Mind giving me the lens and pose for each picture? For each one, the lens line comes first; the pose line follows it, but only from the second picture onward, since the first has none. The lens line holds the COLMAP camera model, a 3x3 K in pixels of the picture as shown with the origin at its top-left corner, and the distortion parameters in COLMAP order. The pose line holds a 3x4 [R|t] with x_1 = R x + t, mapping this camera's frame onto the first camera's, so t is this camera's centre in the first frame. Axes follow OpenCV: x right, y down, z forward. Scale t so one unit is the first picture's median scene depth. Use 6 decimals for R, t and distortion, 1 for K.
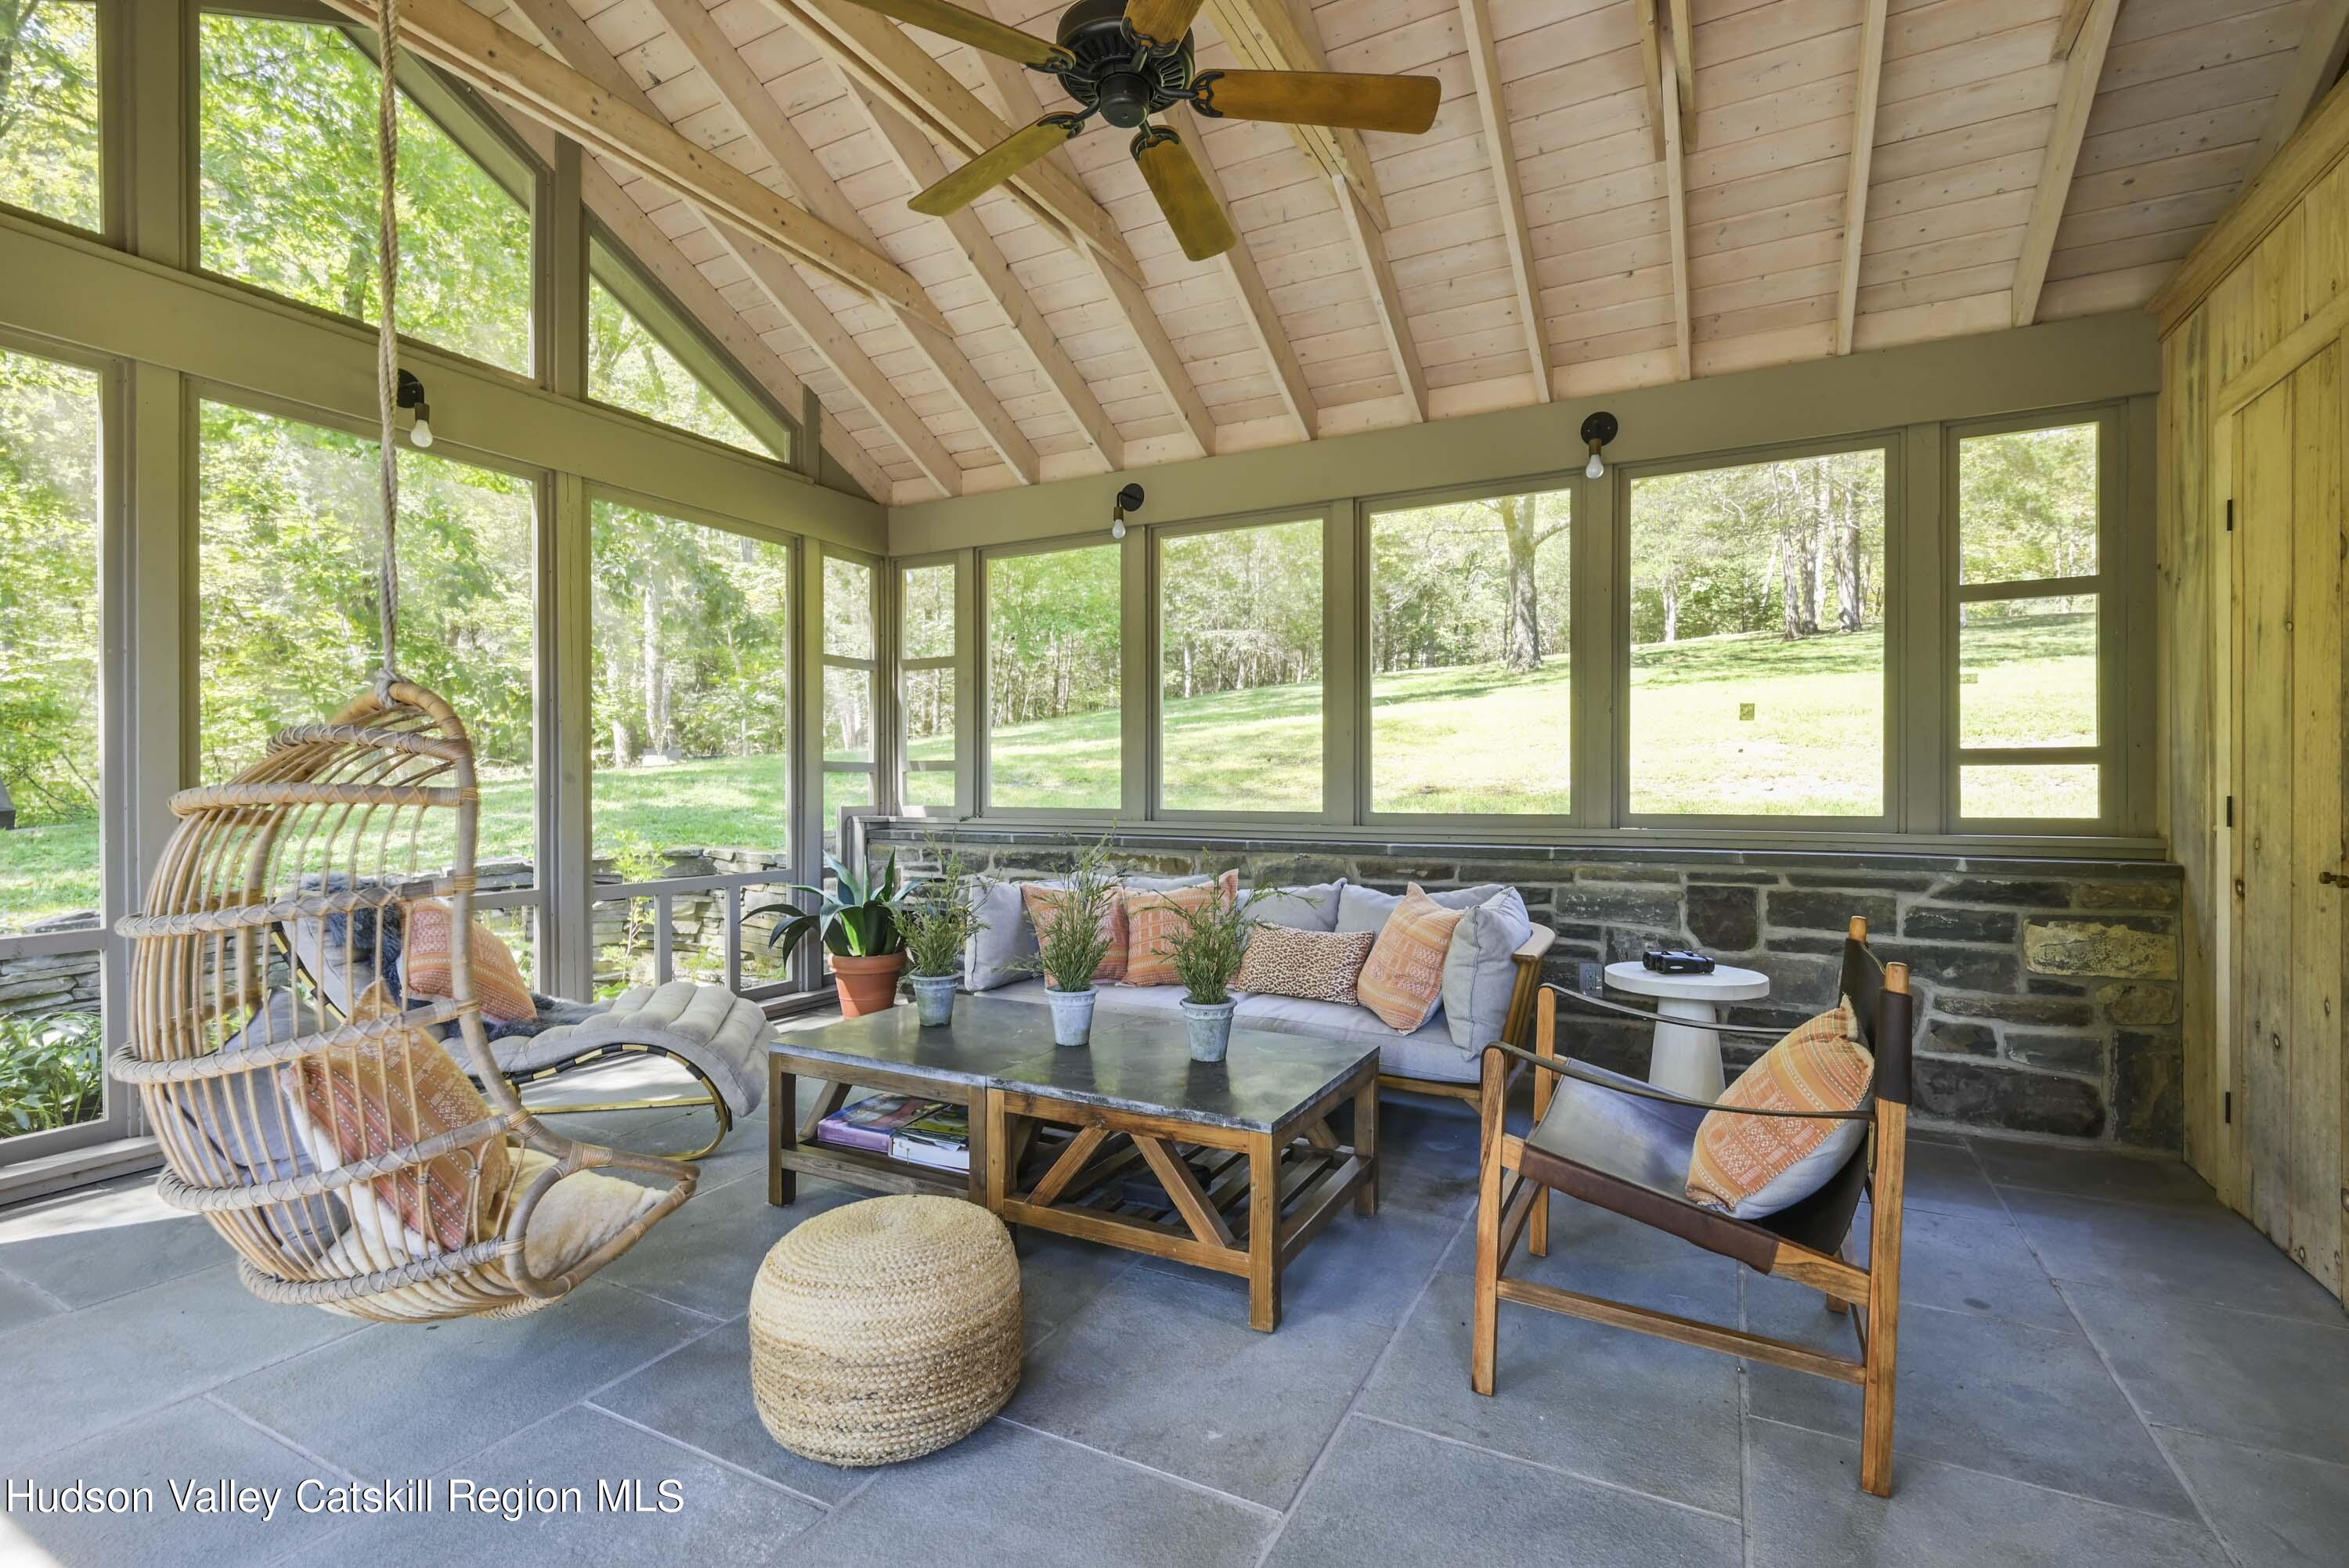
lens RADIAL K [[1073.4, 0, 1182.6], [0, 1073.4, 790.1], [0, 0, 1]] dist [0.001102, 0.000561]
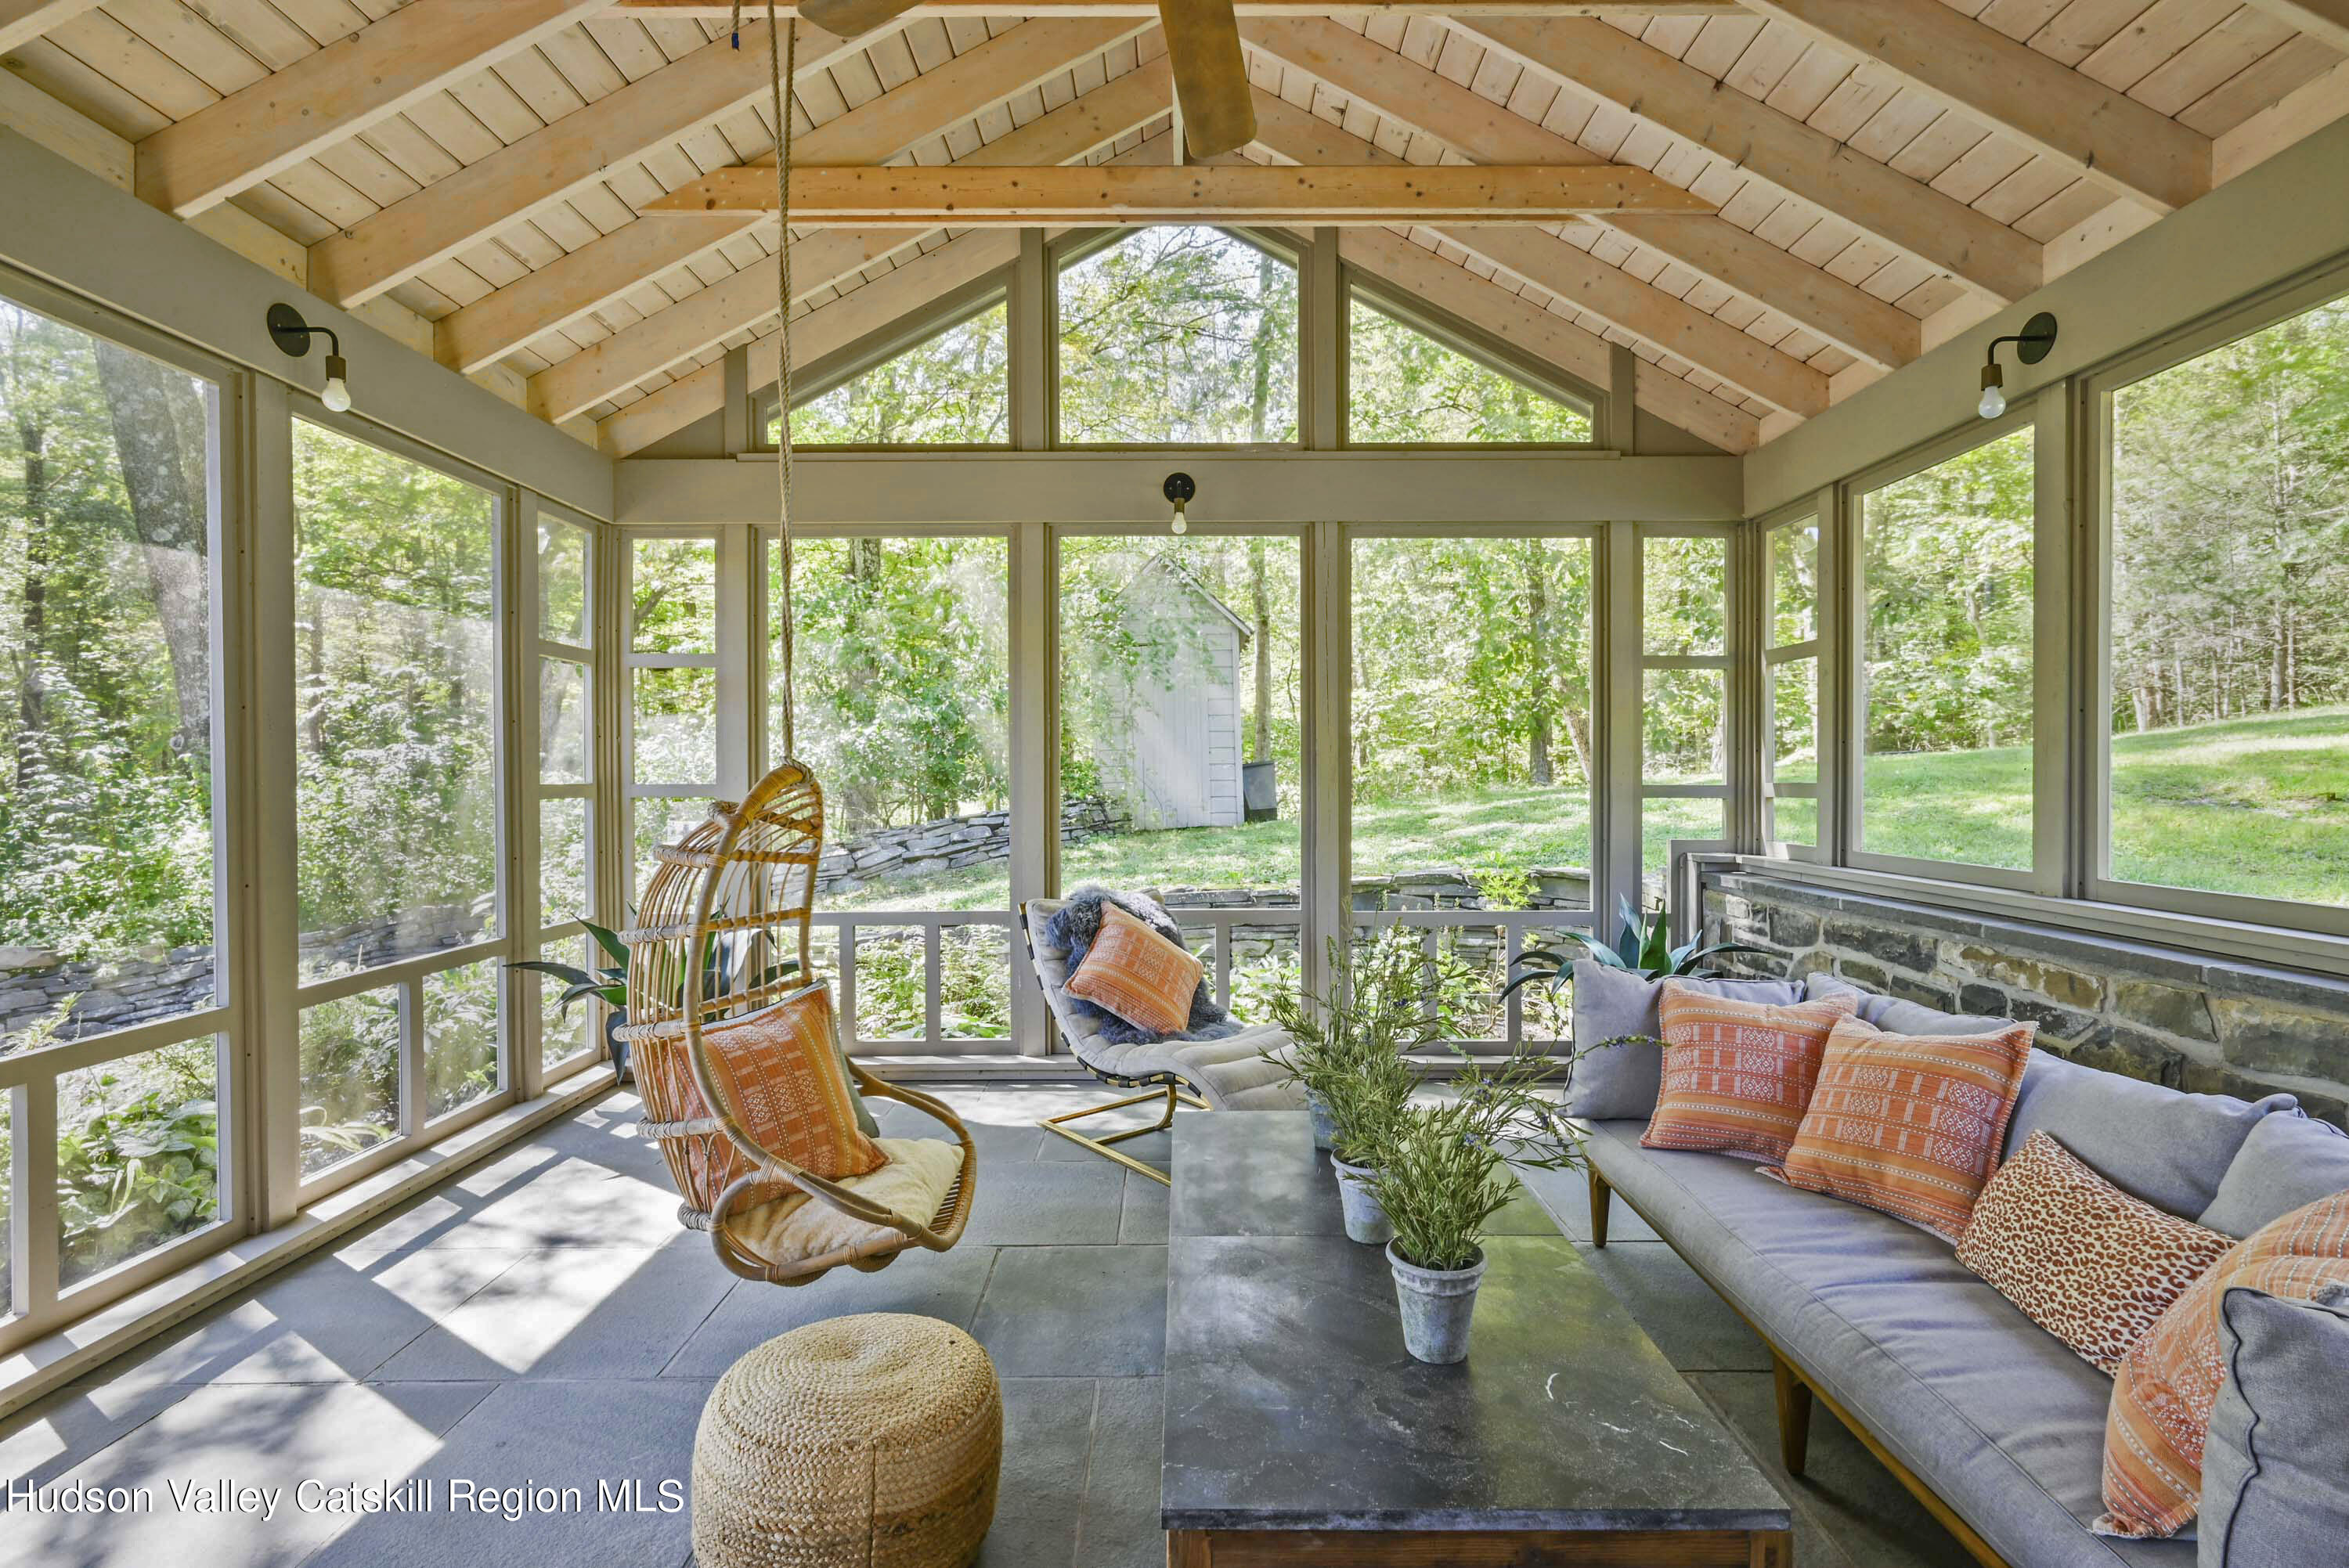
lens RADIAL K [[1073.4, 0, 1182.3], [0, 1073.4, 780.3], [0, 0, 1]] dist [0.001102, 0.000561]
pose [[0.472355, -0.000160, -0.881408, 0.245805], [-0.001538, 0.999998, -0.001006, -0.032129], [0.881407, 0.001831, 0.472354, 0.316156]]
